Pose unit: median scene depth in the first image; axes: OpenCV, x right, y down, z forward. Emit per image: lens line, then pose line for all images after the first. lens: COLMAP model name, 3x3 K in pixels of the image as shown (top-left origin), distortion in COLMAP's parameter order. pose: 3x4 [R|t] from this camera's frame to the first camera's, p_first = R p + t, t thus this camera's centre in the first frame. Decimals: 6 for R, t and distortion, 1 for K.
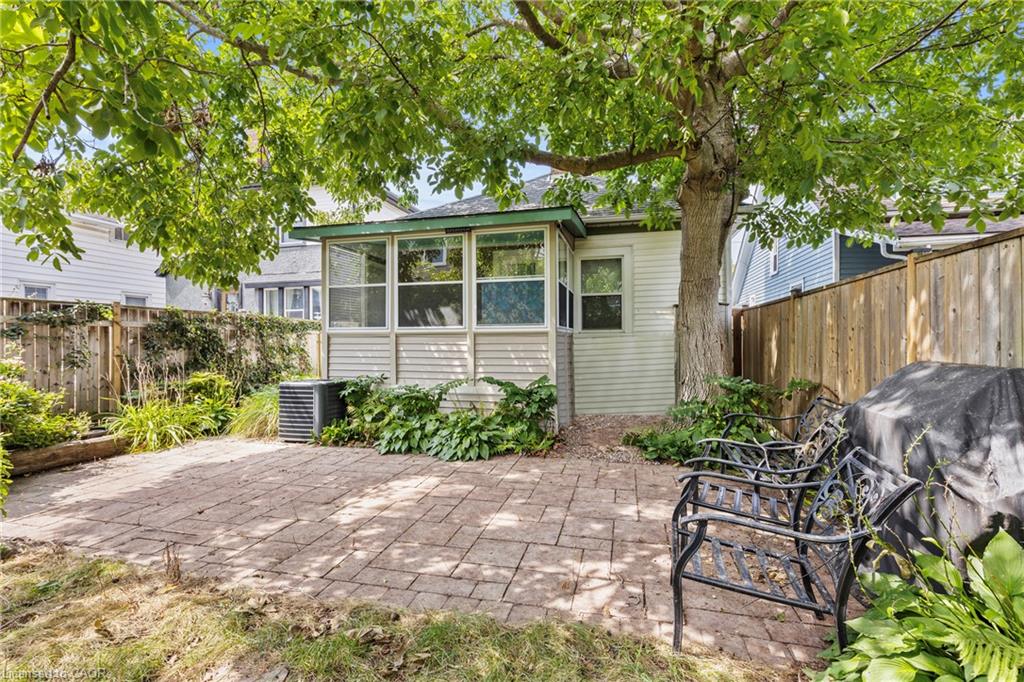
lens RADIAL K [[469.5, 0, 512.0], [0, 469.5, 341.0], [0, 0, 1]] dist [0.000804, -0.000316]
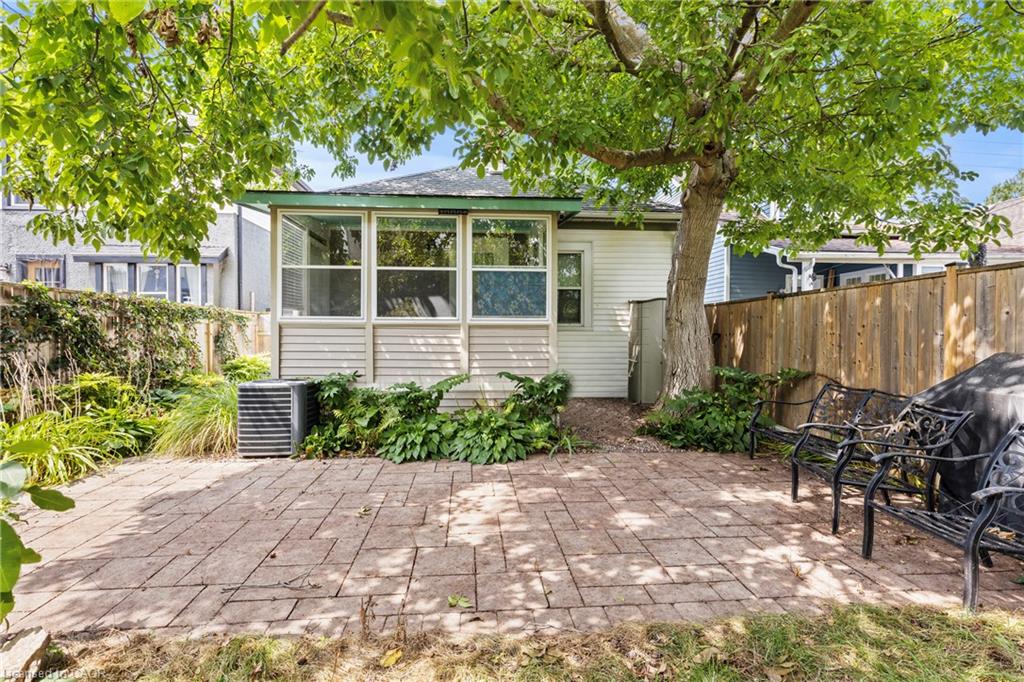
lens RADIAL K [[477.9, 0, 512.0], [0, 477.9, 341.0], [0, 0, 1]] dist [0.000280, 0.000011]
pose [[0.947099, 0.003007, 0.320928, -0.336688], [-0.007445, 0.999893, 0.012602, 0.002057], [-0.320856, -0.014325, 0.947020, 0.089786]]
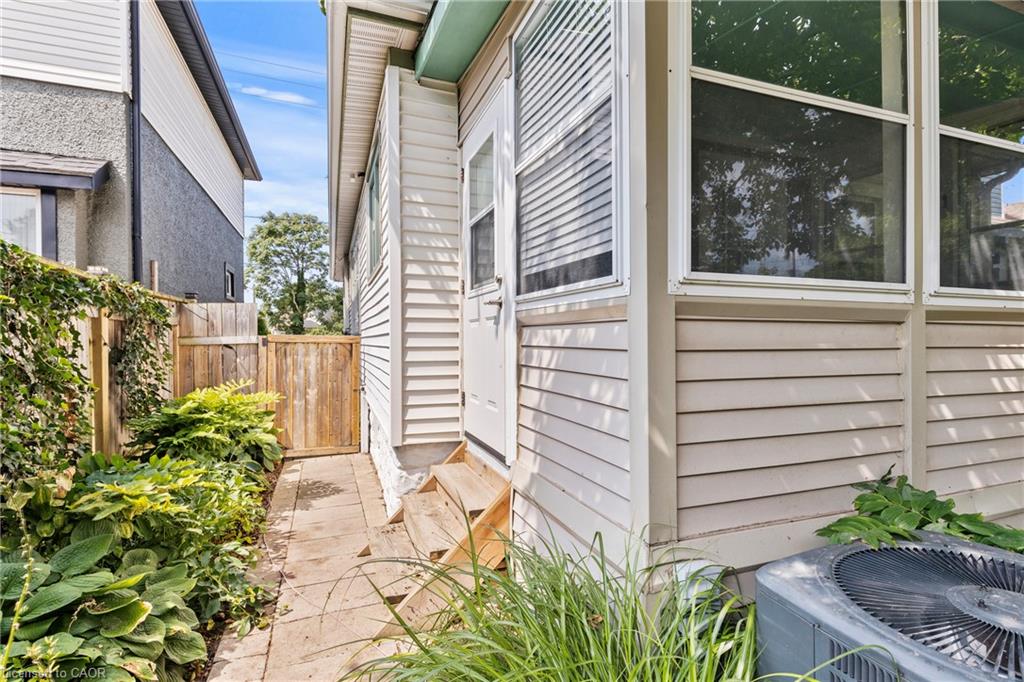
lens RADIAL K [[477.9, 0, 512.0], [0, 477.9, 341.0], [0, 0, 1]] dist [0.000280, 0.000011]
pose [[0.819054, -0.000617, 0.573716, -0.691388], [-0.000275, 0.999999, 0.001467, 0.001939], [-0.573716, -0.001359, 0.819053, 1.067325]]
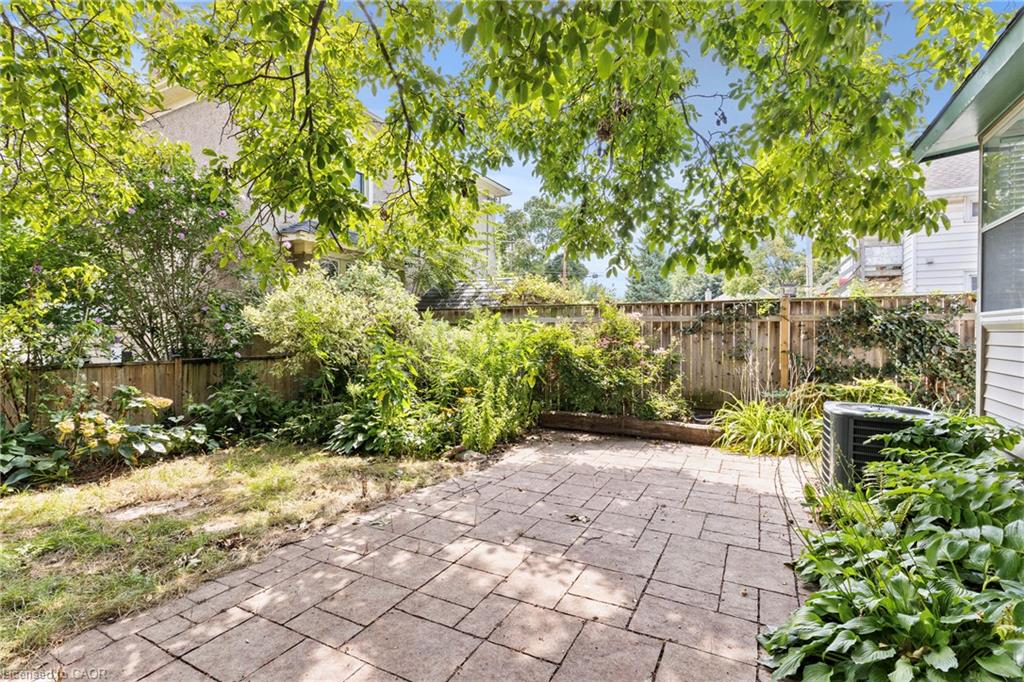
lens RADIAL K [[469.5, 0, 512.0], [0, 469.5, 341.0], [0, 0, 1]] dist [0.000804, -0.000316]
pose [[-0.240730, 0.019546, -0.970395, 0.270215], [0.000247, 0.999798, 0.020077, -0.010888], [0.970592, 0.004594, -0.240686, 0.778214]]
